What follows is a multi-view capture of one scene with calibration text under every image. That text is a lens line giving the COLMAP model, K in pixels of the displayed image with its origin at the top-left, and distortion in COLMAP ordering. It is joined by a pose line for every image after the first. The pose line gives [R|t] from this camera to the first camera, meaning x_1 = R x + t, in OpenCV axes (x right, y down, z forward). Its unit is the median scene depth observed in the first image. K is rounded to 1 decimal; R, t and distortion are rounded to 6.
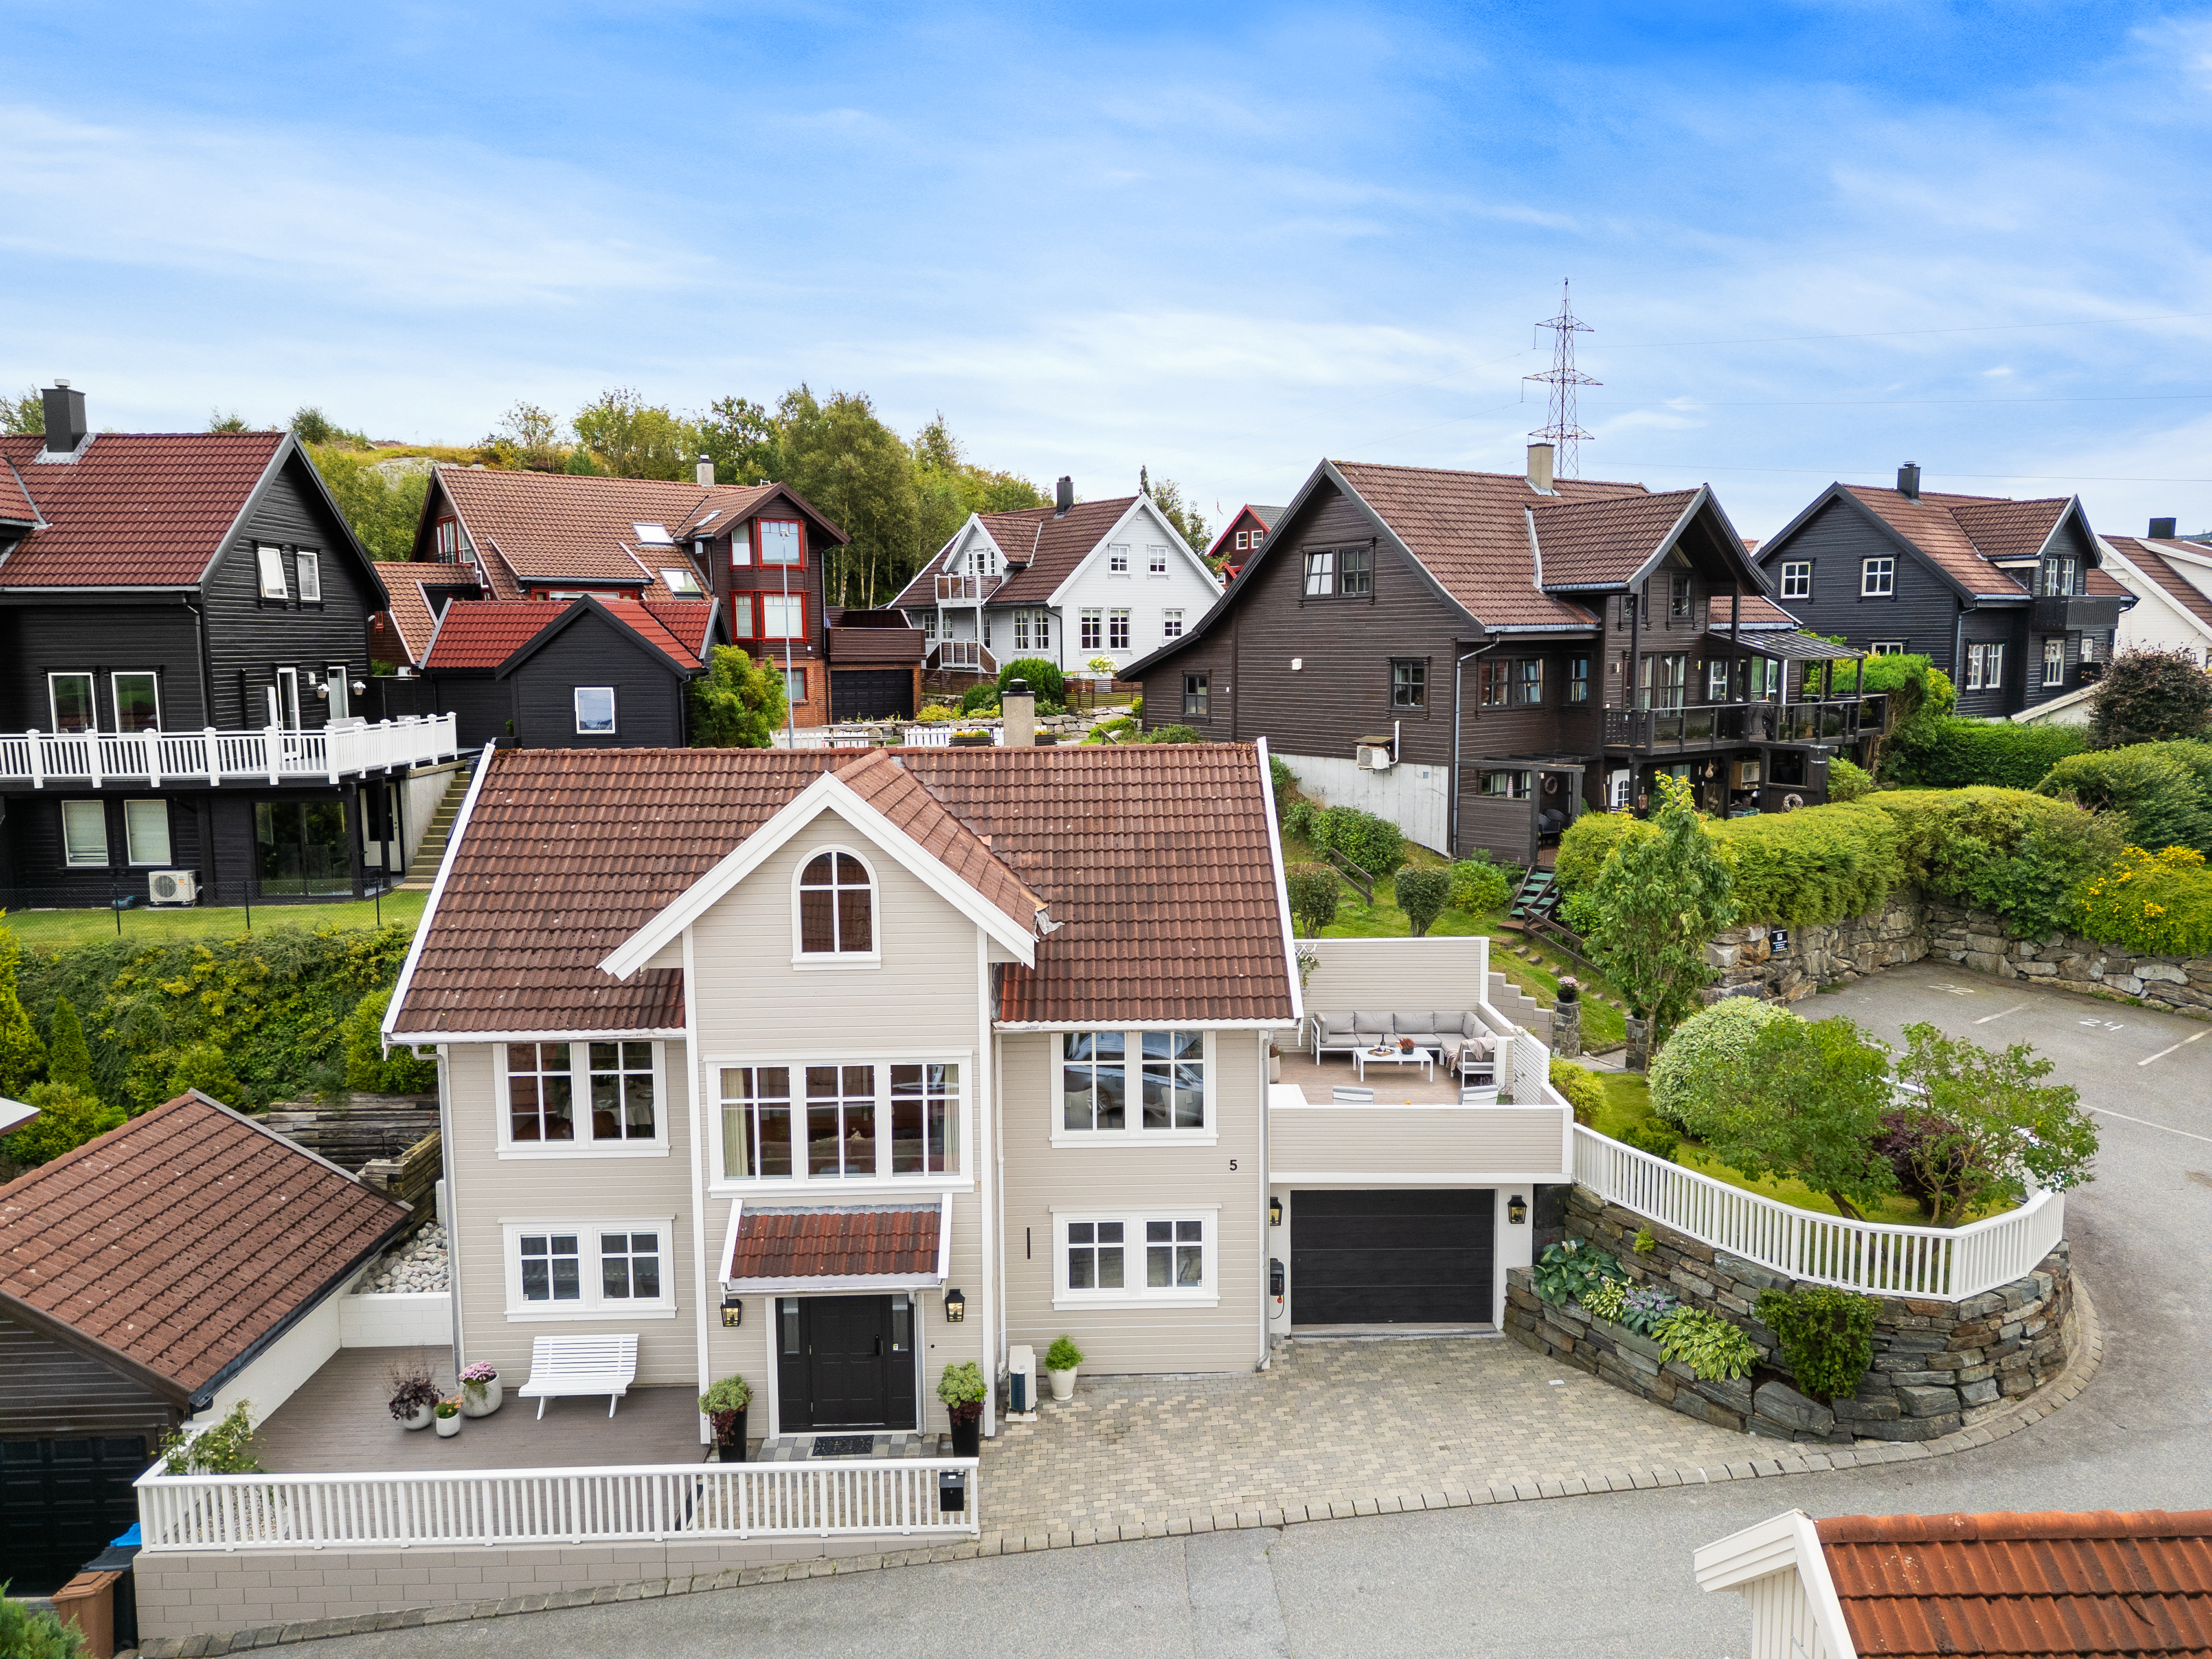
lens RADIAL K [[1532.8, 0, 1104.3], [0, 1532.8, 839.0], [0, 0, 1]] dist [0.098328, -0.109055]
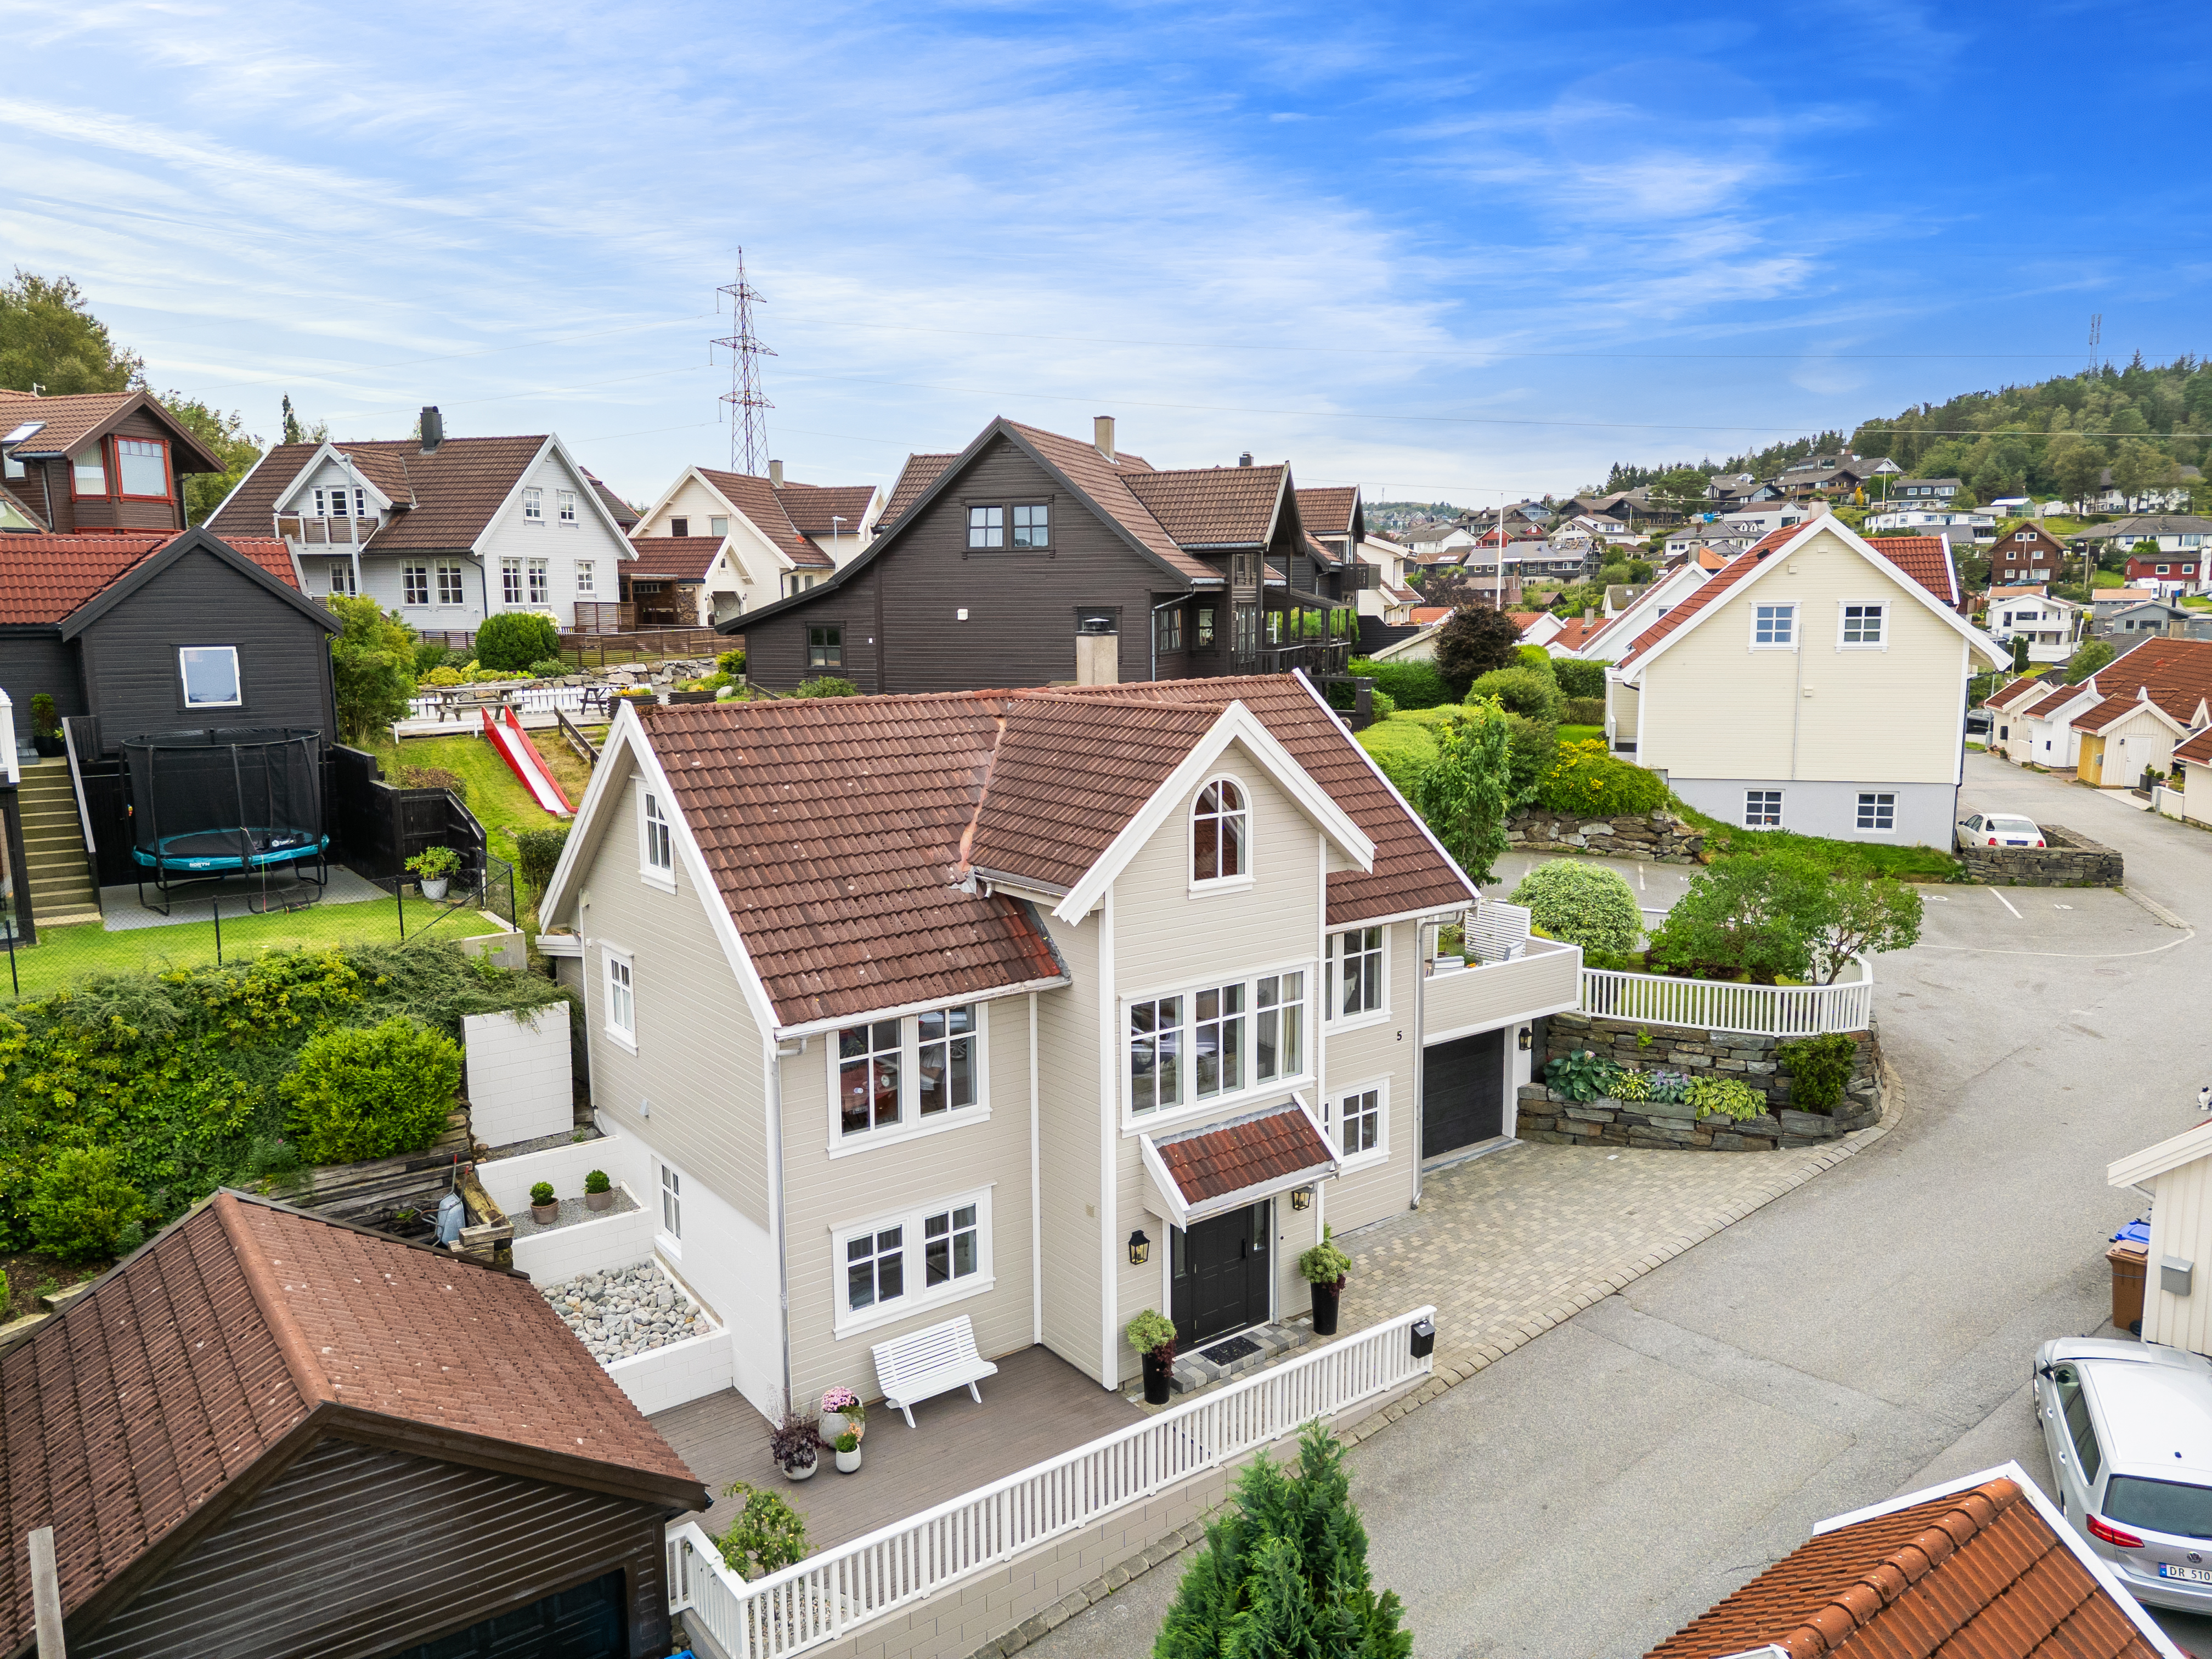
lens RADIAL K [[1538.8, 0, 1106.0], [0, 1538.8, 829.5], [0, 0, 1]] dist [0.092548, -0.112172]
pose [[0.813095, -0.086181, 0.575717, -0.578156], [0.077829, 0.996196, 0.039204, -0.003635], [-0.576905, 0.012931, 0.816709, 0.138998]]
